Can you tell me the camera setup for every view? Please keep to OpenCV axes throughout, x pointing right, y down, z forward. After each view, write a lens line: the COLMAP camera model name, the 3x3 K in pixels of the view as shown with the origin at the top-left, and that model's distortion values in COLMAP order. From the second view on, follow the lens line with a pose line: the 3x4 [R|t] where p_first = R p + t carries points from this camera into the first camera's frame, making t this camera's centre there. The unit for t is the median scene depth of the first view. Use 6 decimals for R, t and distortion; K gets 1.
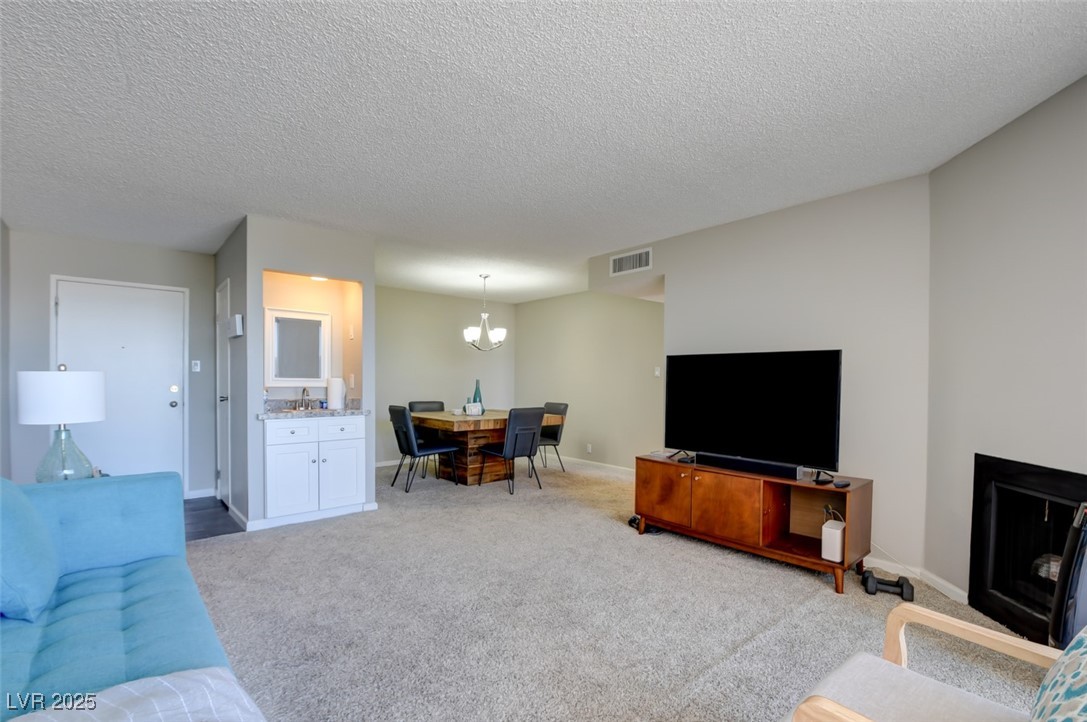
lens RADIAL K [[484.0, 0, 566.4], [0, 484.0, 391.5], [0, 0, 1]] dist [-0.008438, -0.009399]
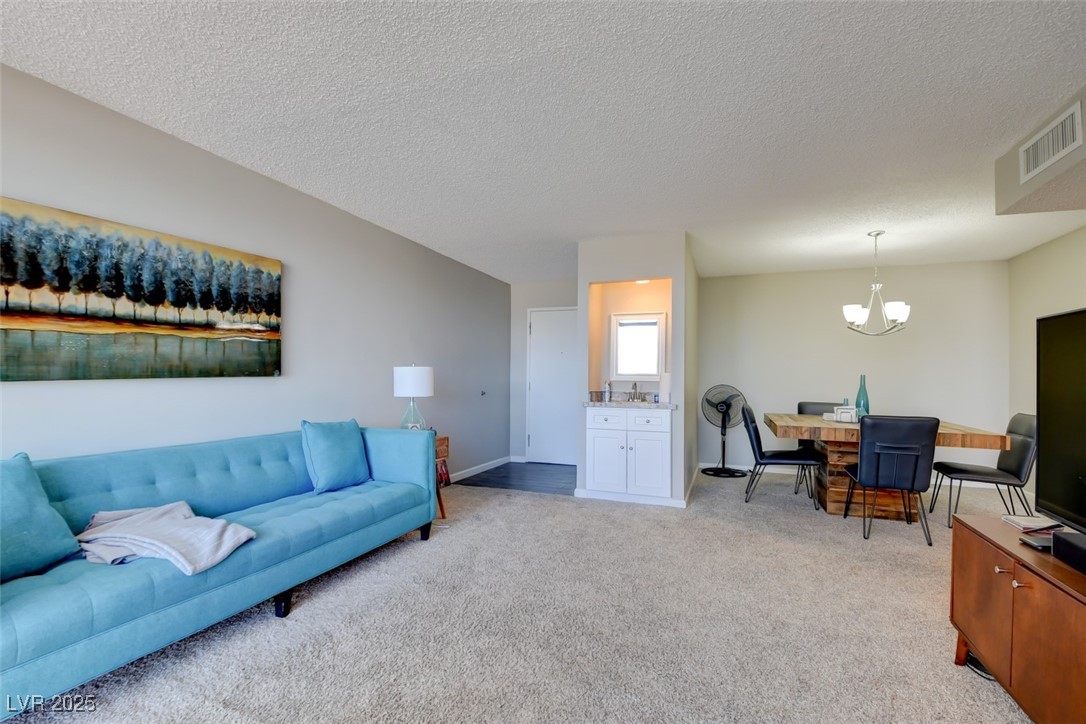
lens RADIAL K [[483.5, 0, 520.7], [0, 483.5, 366.5], [0, 0, 1]] dist [-0.008438, -0.009399]
pose [[0.419199, -0.021361, -0.907643, 0.320088], [-0.026318, 0.999017, -0.035667, 0.003150], [0.907513, 0.038838, 0.418225, 0.262130]]
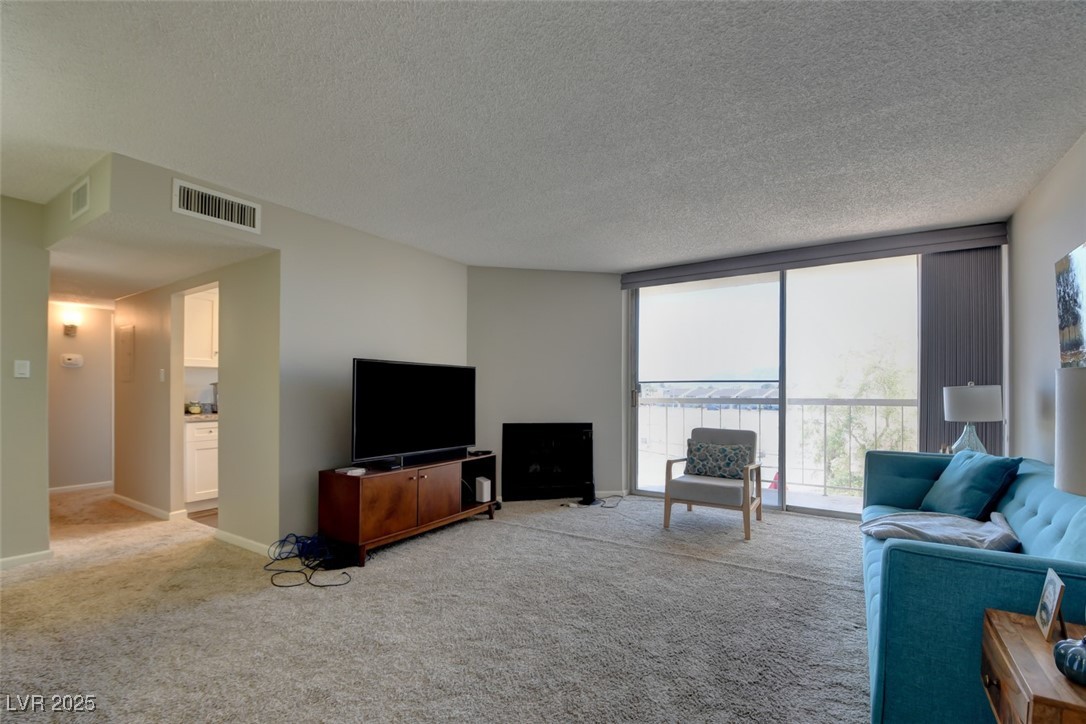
lens RADIAL K [[483.5, 0, 545.3], [0, 483.5, 387.4], [0, 0, 1]] dist [-0.008438, -0.009399]
pose [[-0.262667, -0.005411, 0.964871, -0.587662], [0.013871, 0.999860, 0.009384, -0.018342], [-0.964787, 0.015849, -0.262555, 0.700481]]
